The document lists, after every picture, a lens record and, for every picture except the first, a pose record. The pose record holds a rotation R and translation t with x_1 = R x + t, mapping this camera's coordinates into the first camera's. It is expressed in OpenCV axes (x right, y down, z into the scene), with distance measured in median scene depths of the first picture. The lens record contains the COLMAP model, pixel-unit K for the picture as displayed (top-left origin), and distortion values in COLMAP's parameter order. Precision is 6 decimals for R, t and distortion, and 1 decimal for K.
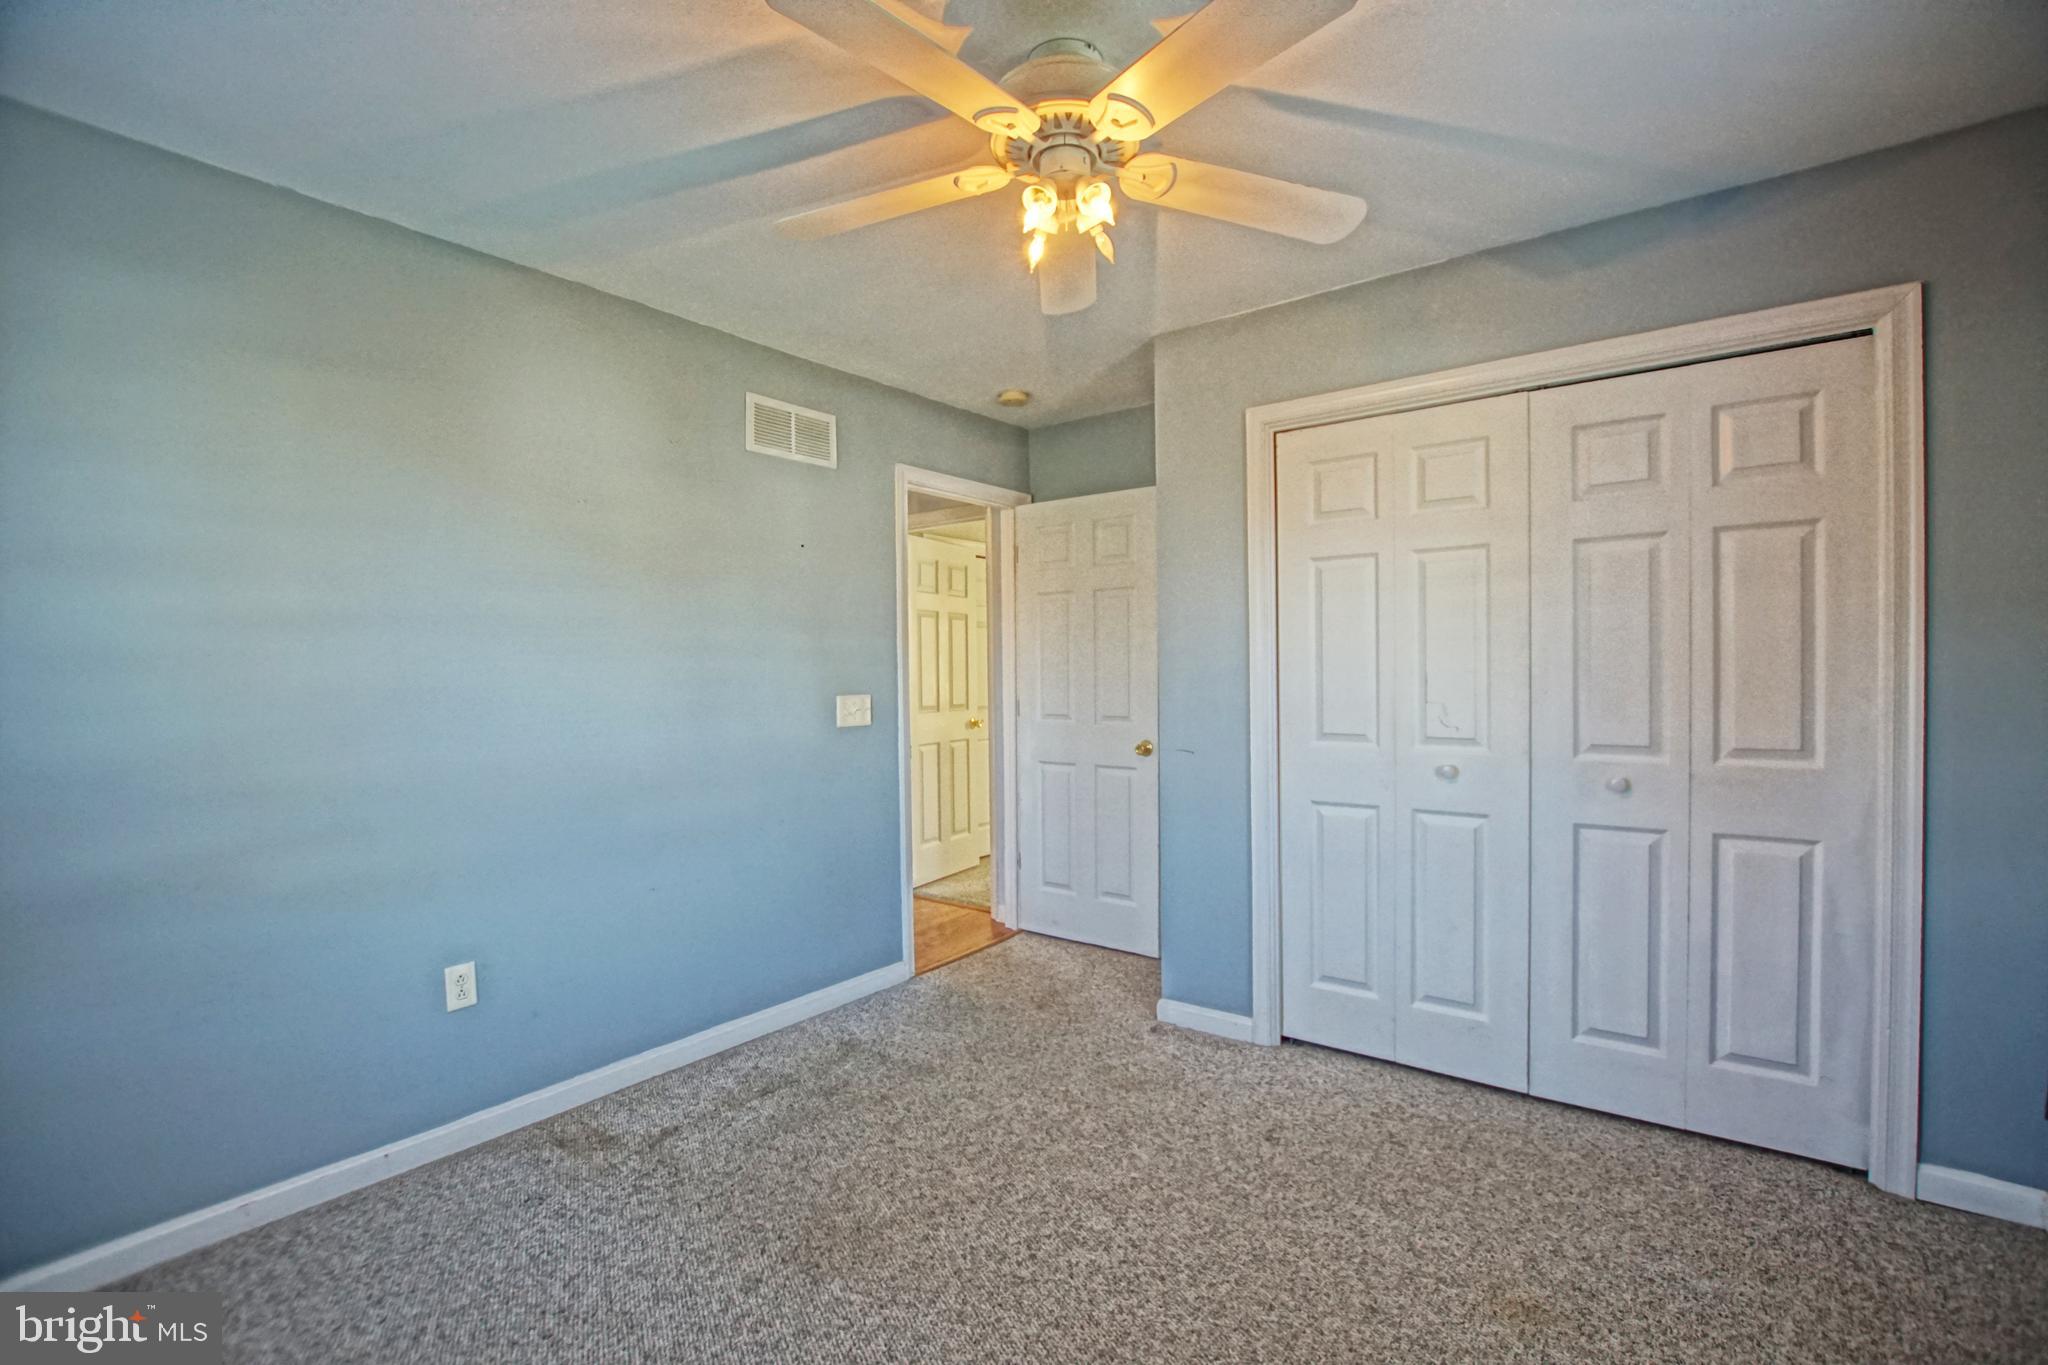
lens RADIAL K [[908.0, 0, 1042.8], [0, 908.0, 686.7], [0, 0, 1]] dist [-0.028216, 0.000904]
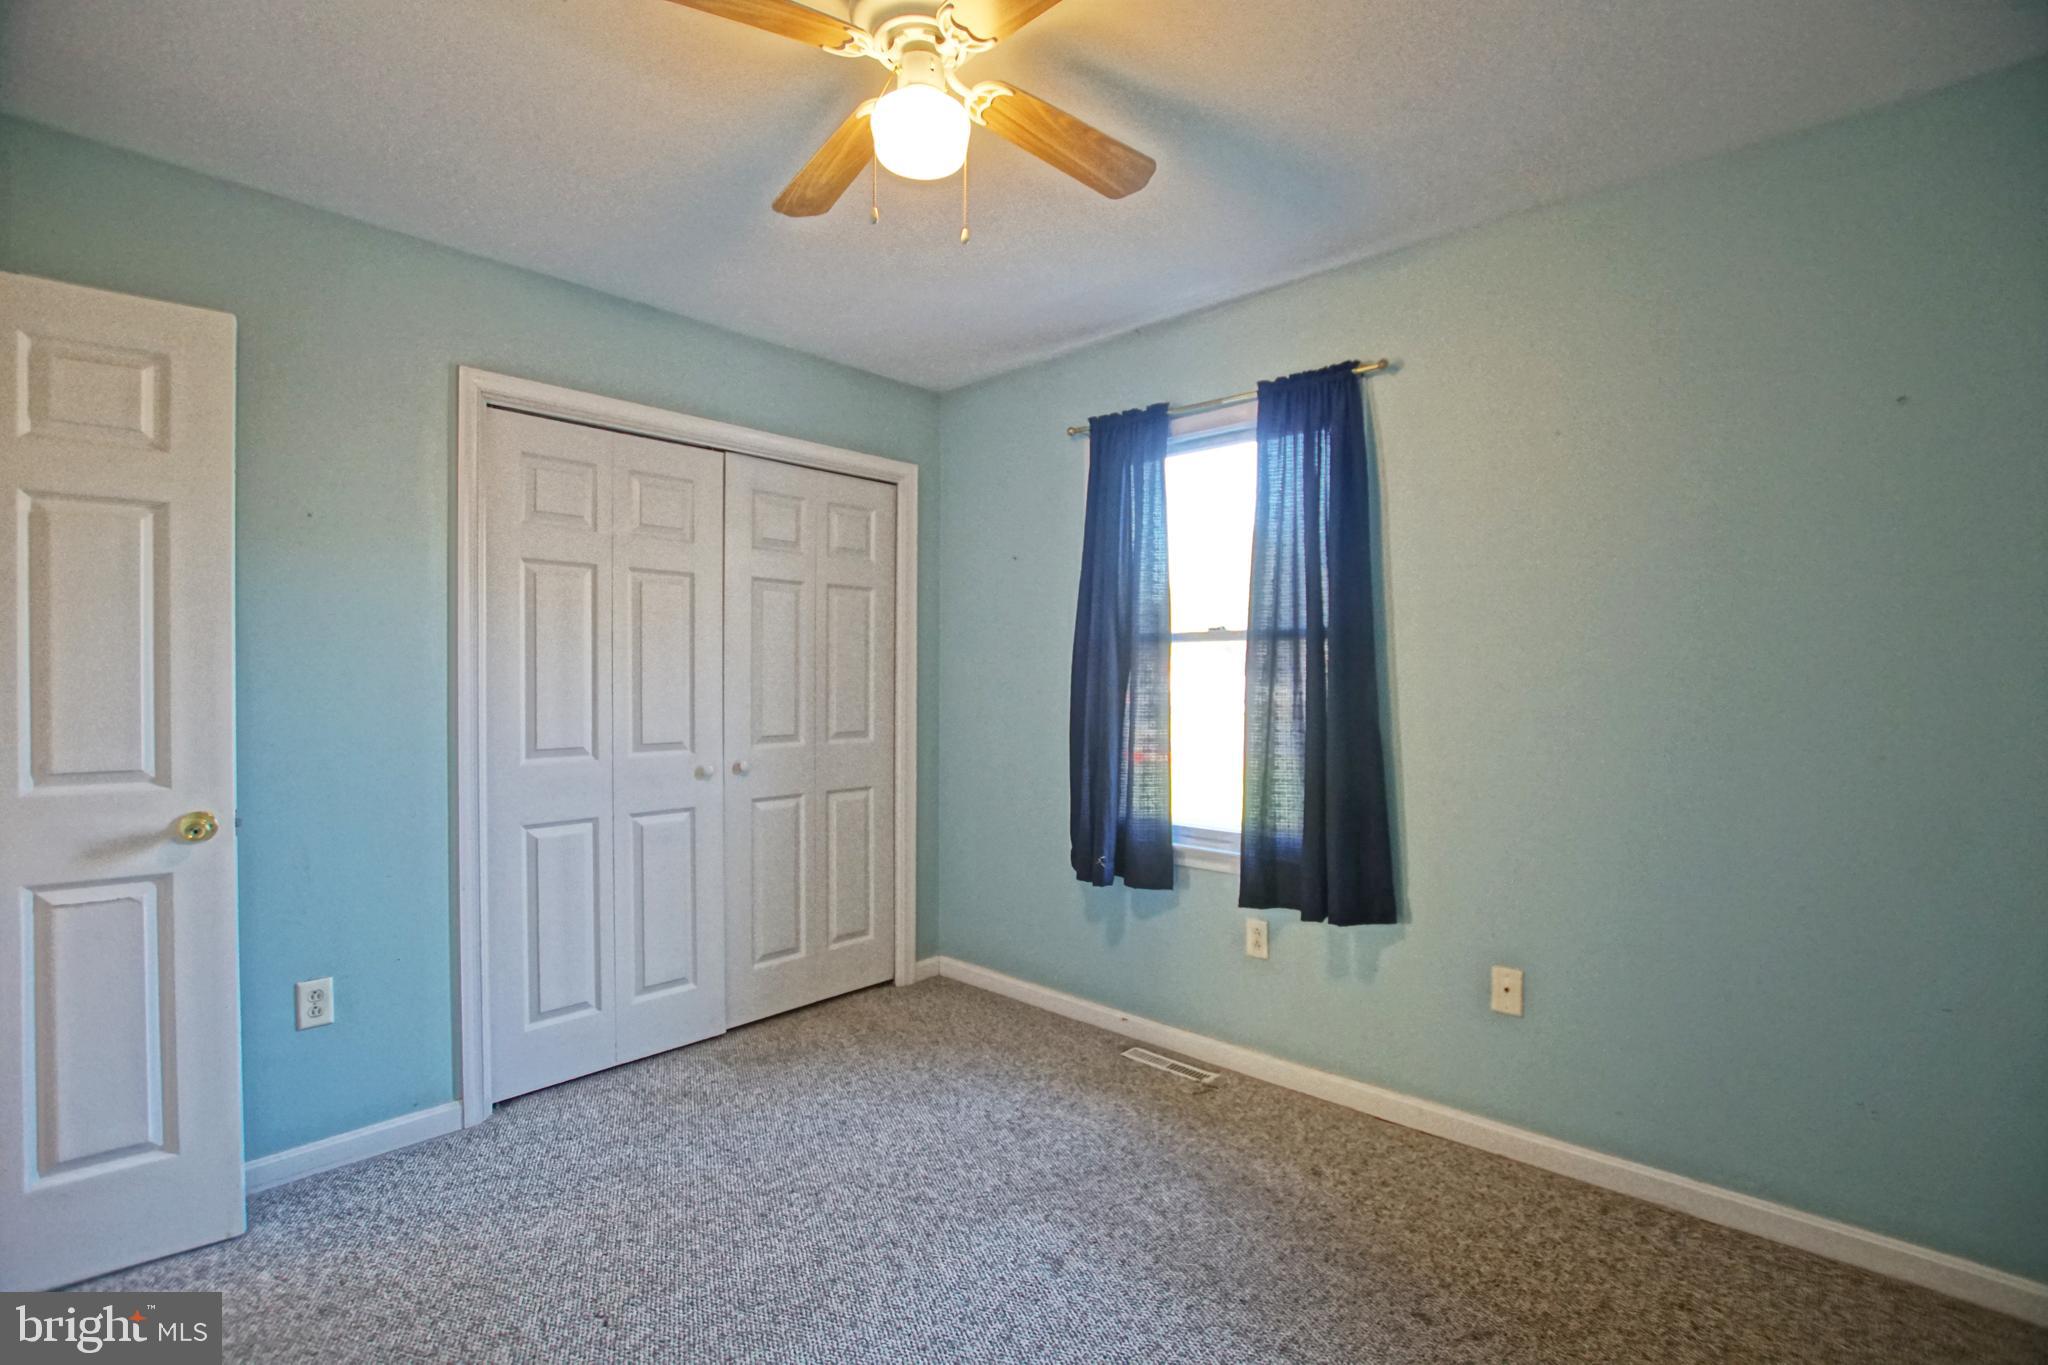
lens RADIAL K [[908.0, 0, 1042.8], [0, 908.0, 686.7], [0, 0, 1]] dist [-0.028216, 0.000904]
pose [[0.080795, -0.001433, 0.996730, -0.647417], [0.021157, 0.999776, -0.000278, -0.002219], [-0.996506, 0.021110, 0.080807, 0.470692]]
